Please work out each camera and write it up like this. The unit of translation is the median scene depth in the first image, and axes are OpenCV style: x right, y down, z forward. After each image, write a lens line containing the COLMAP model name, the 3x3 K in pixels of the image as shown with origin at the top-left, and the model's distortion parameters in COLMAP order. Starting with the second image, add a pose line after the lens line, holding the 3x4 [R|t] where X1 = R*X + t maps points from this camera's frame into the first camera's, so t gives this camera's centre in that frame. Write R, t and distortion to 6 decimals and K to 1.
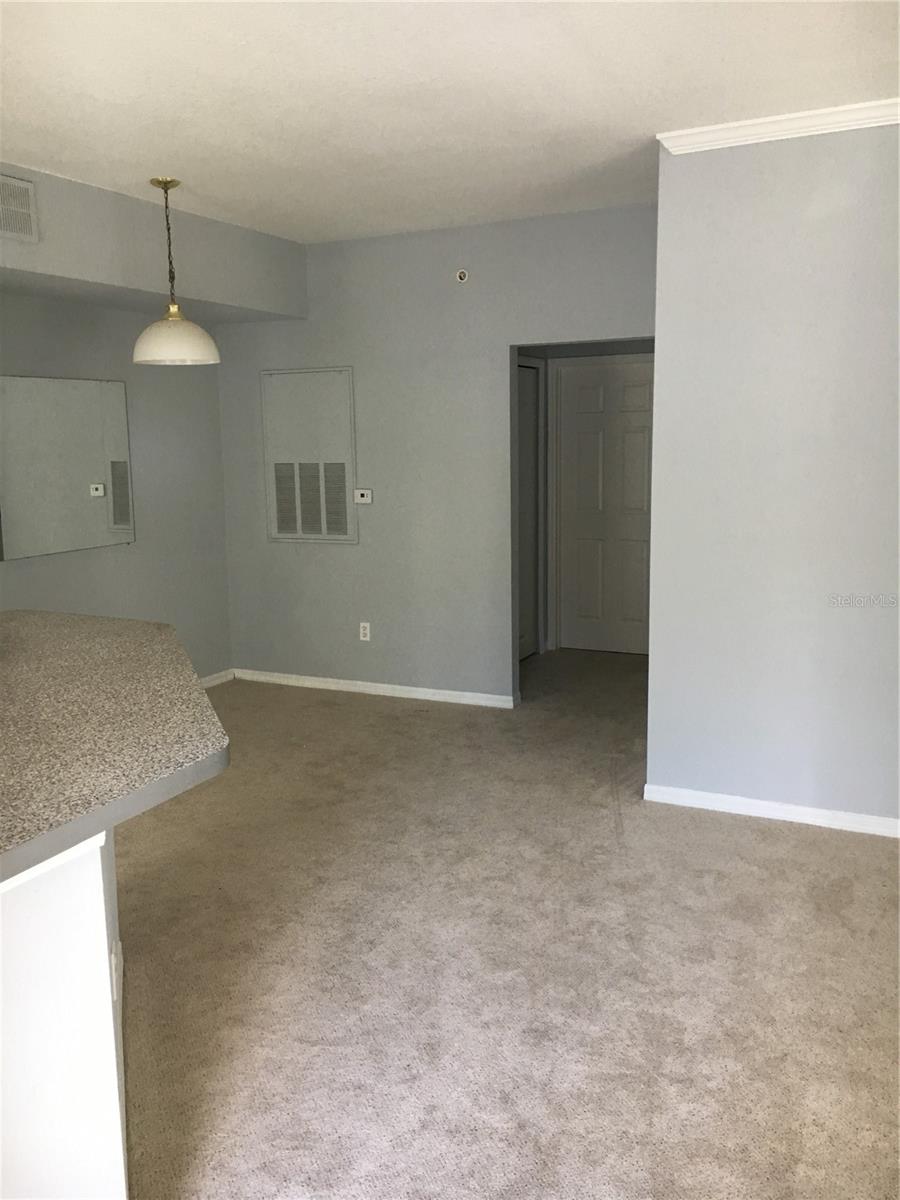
lens RADIAL K [[1020.7, 0, 446.9], [0, 1020.7, 597.5], [0, 0, 1]] dist [0.057047, -0.026922]
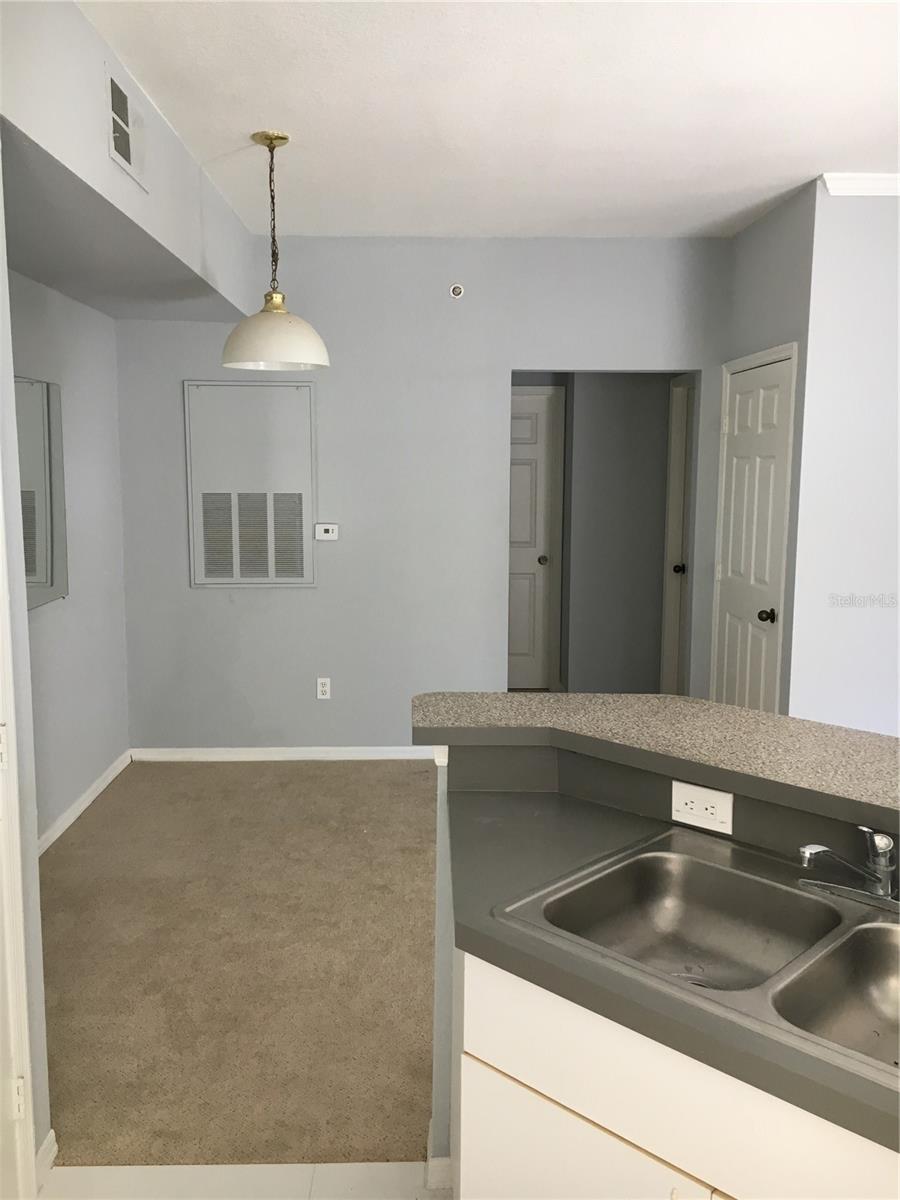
lens RADIAL K [[1020.7, 0, 454.5], [0, 1020.7, 598.2], [0, 0, 1]] dist [0.057047, -0.026922]
pose [[0.880026, -0.043052, 0.472970, -0.406496], [0.055445, 0.998386, -0.012286, -0.027150], [-0.471678, 0.037035, 0.880993, 0.194194]]
